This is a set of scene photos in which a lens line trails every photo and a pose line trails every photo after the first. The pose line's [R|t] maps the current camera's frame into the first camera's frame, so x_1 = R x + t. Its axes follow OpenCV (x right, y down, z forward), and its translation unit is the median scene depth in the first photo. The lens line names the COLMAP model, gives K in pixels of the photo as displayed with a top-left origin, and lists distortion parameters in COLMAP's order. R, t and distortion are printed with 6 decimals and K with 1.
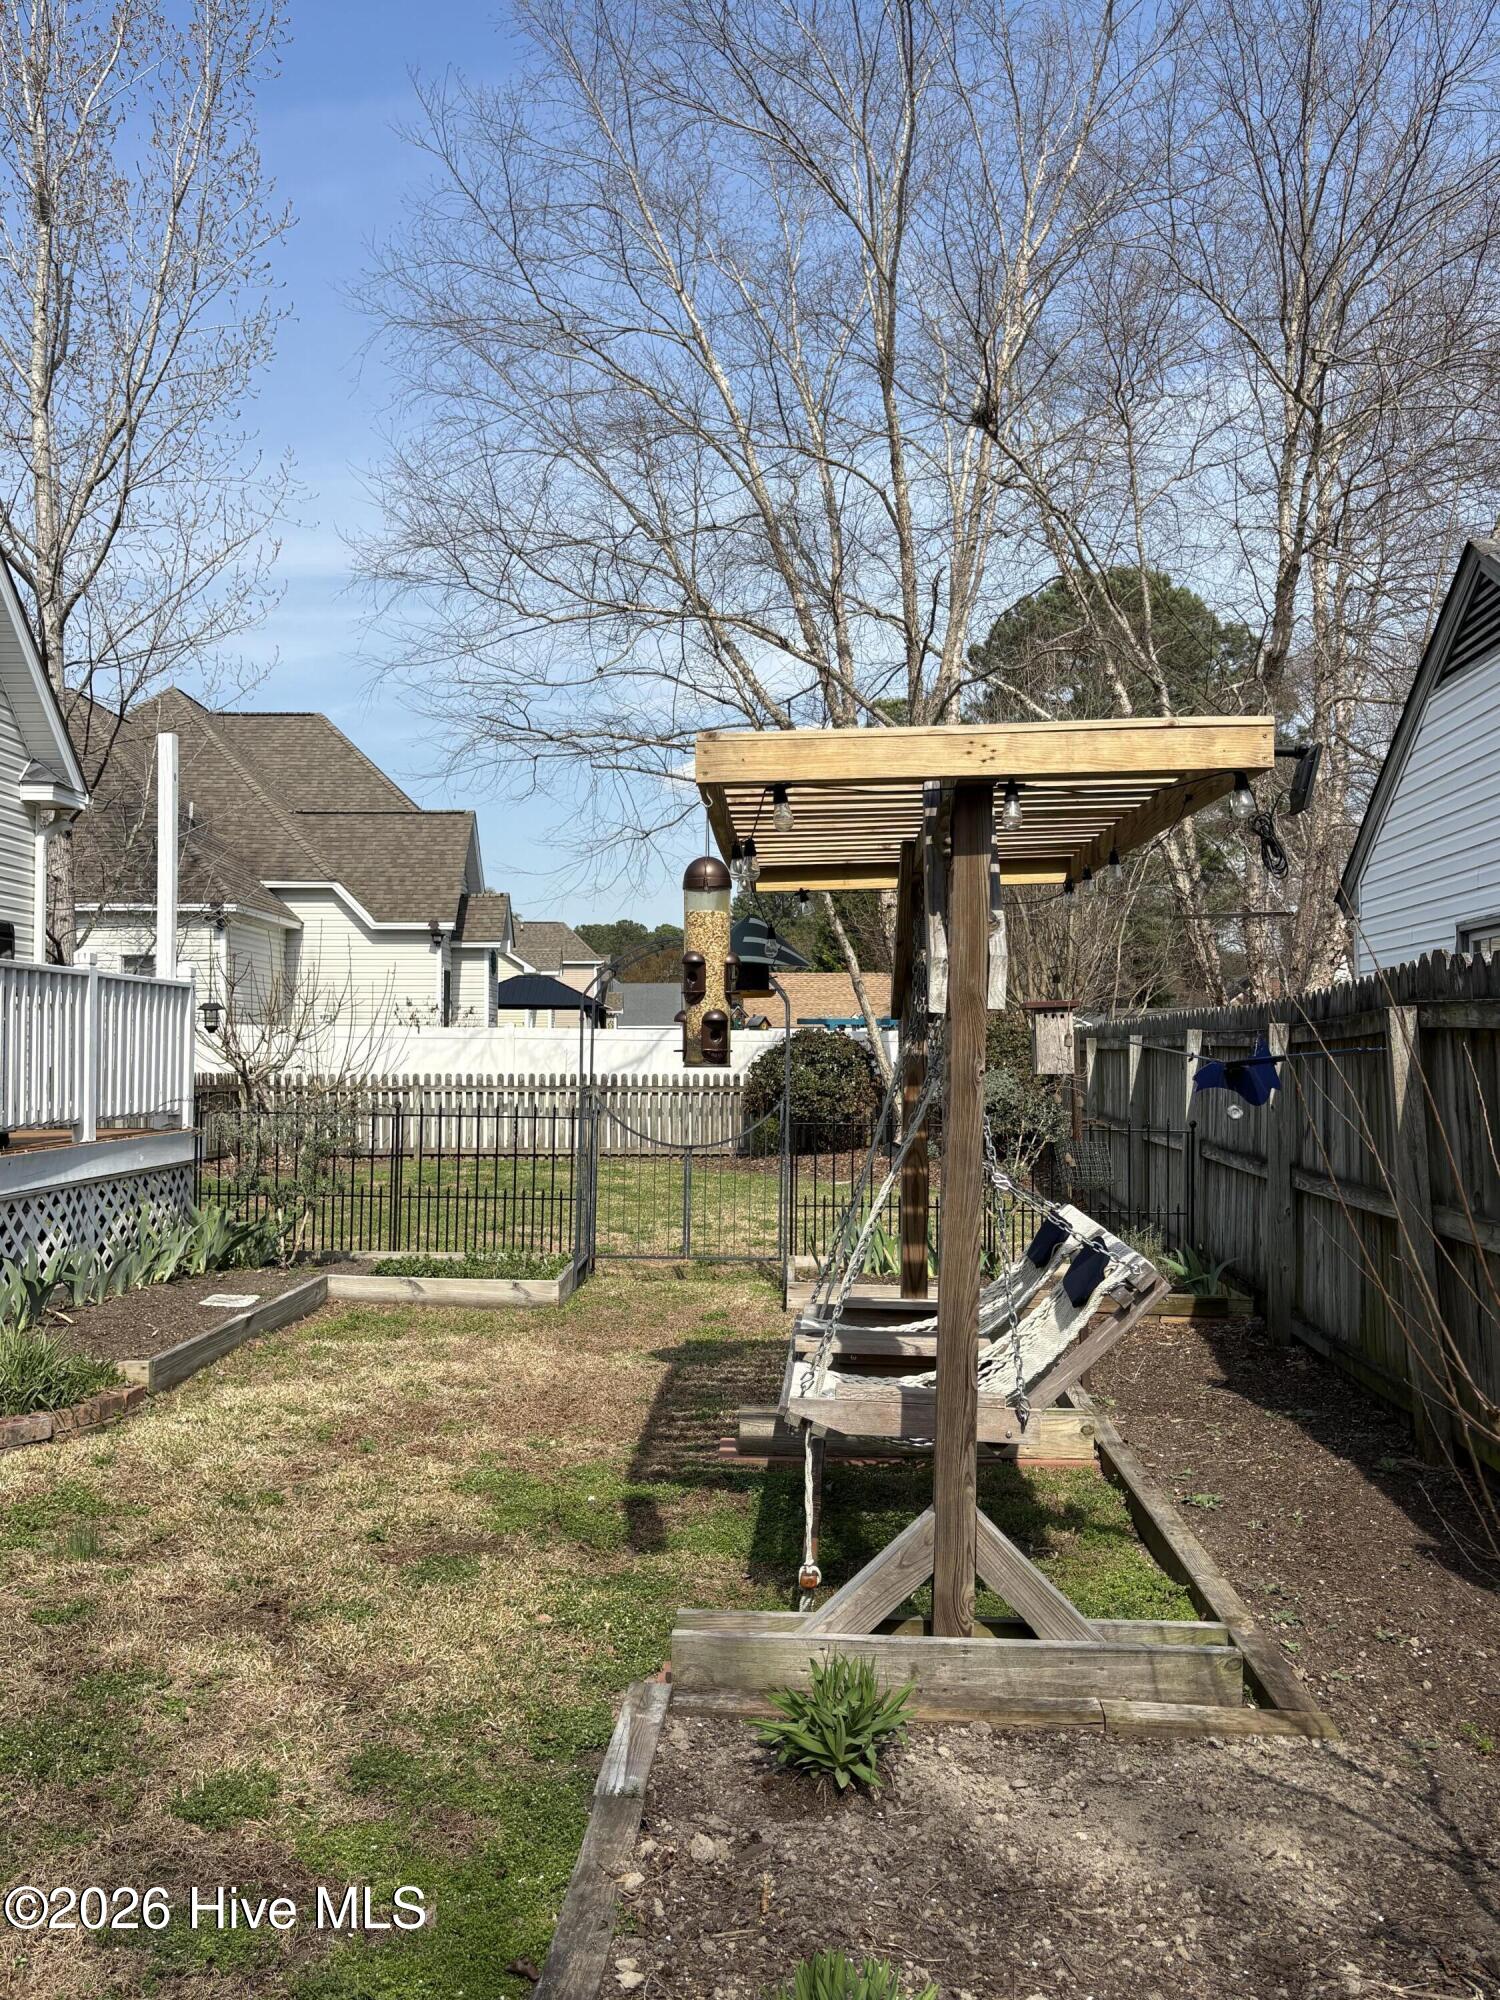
lens RADIAL K [[1625.4, 0, 749.6], [0, 1625.4, 993.0], [0, 0, 1]] dist [0.080308, -0.002831]
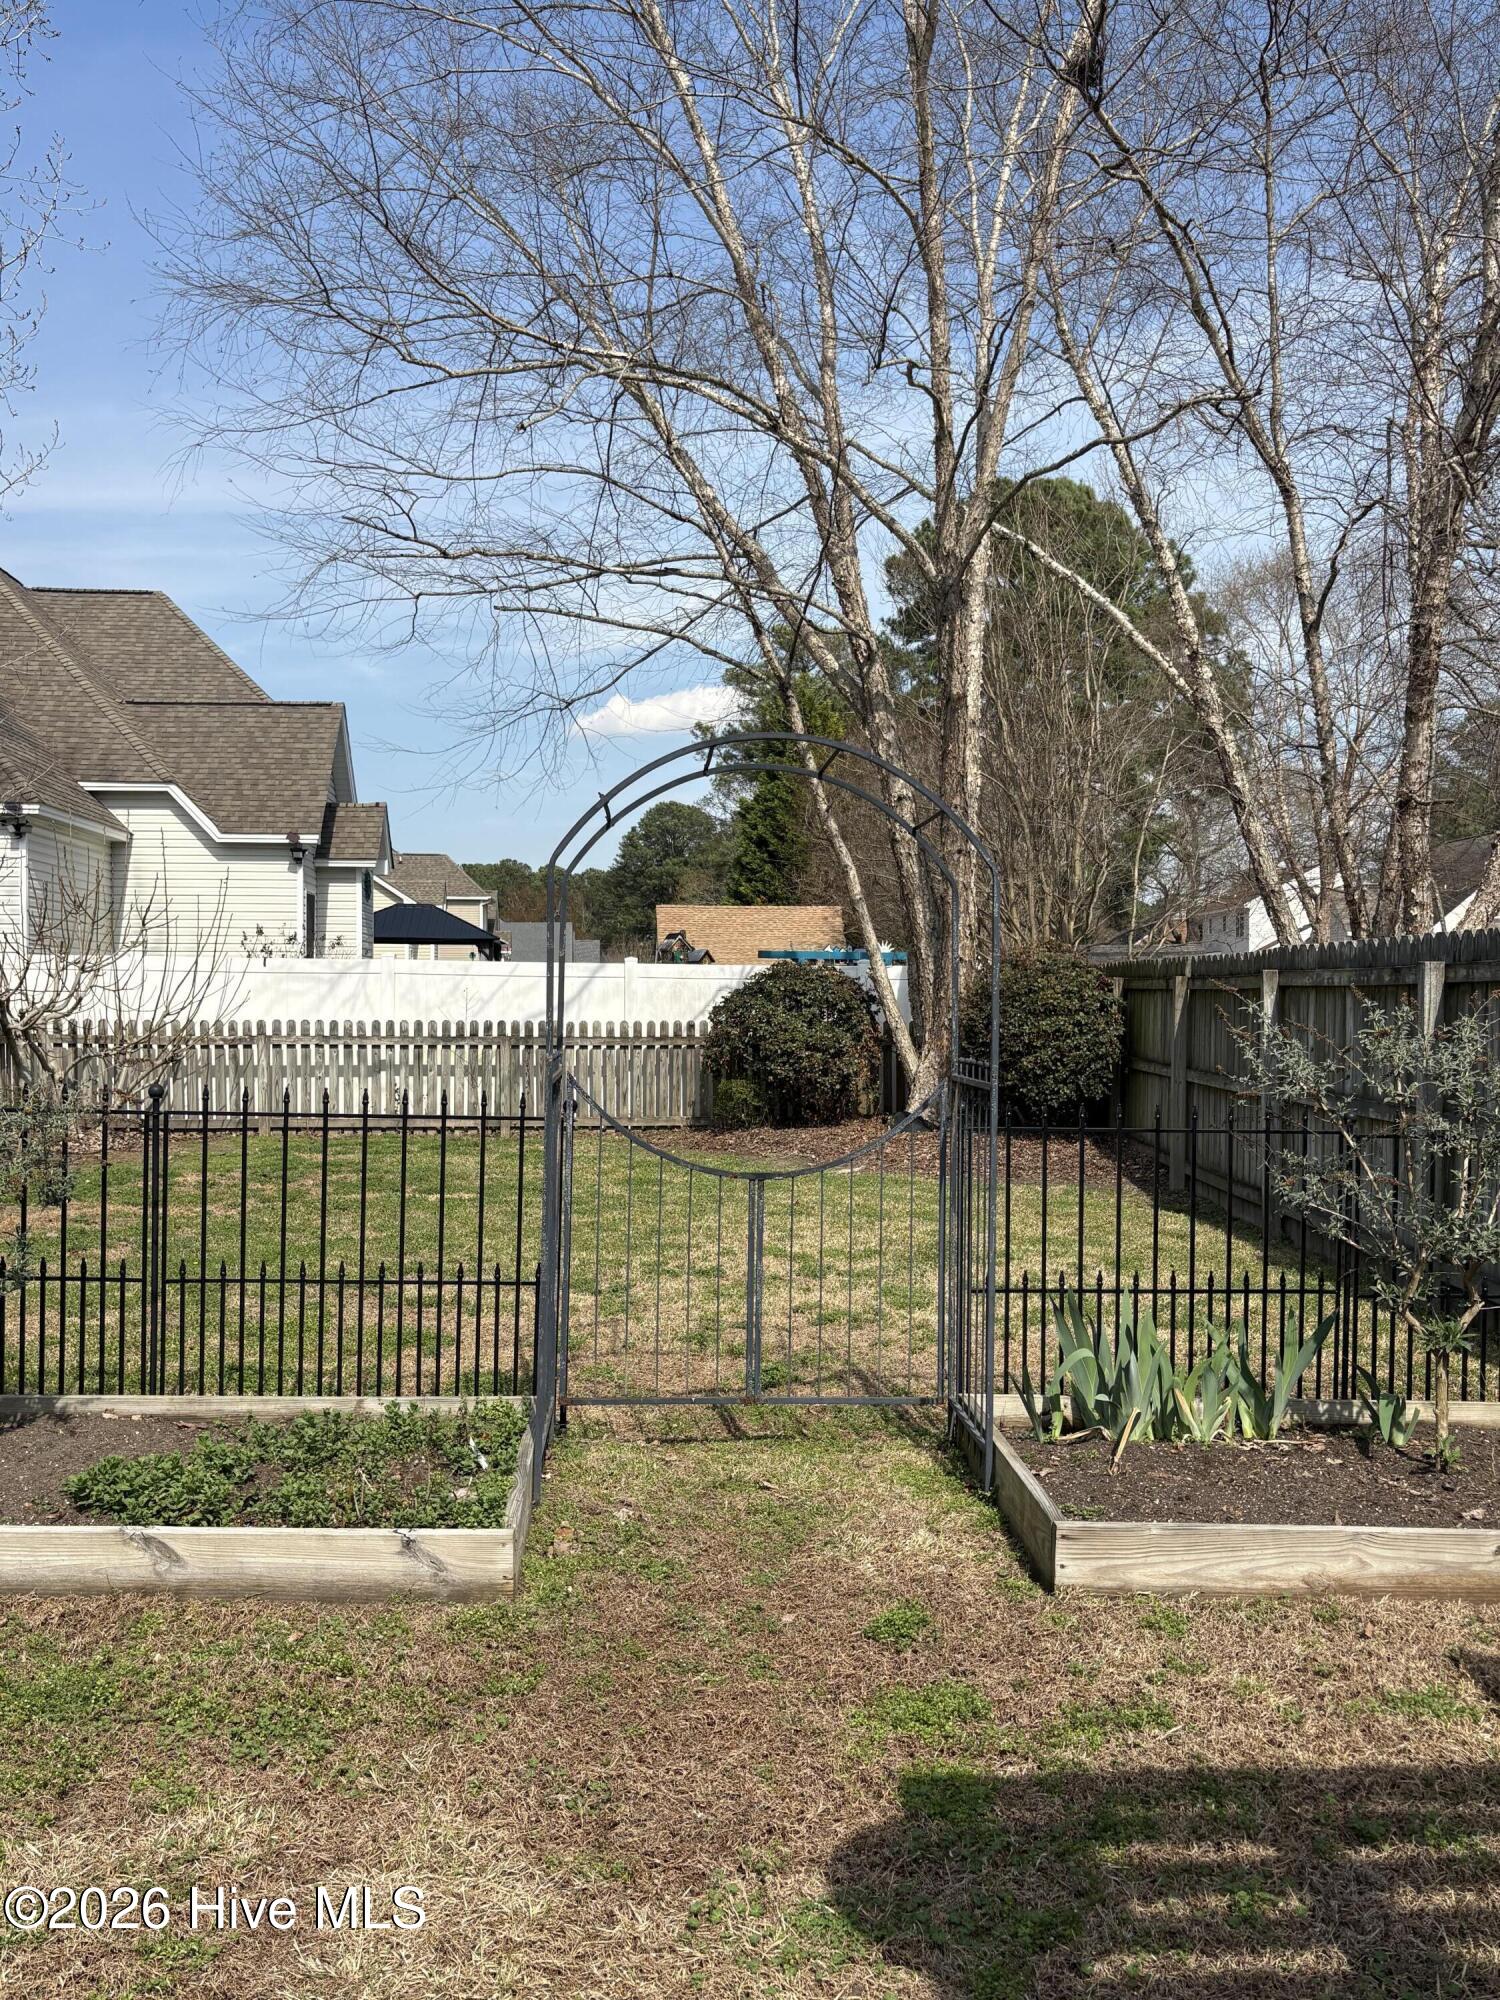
lens RADIAL K [[1626.7, 0, 751.0], [0, 1626.7, 1009.3], [0, 0, 1]] dist [-0.001489, -0.003988]
pose [[0.997279, 0.001691, 0.073700, -0.027824], [-0.004918, 0.999036, 0.043627, 0.008549], [-0.073555, -0.043871, 0.996326, 0.187445]]
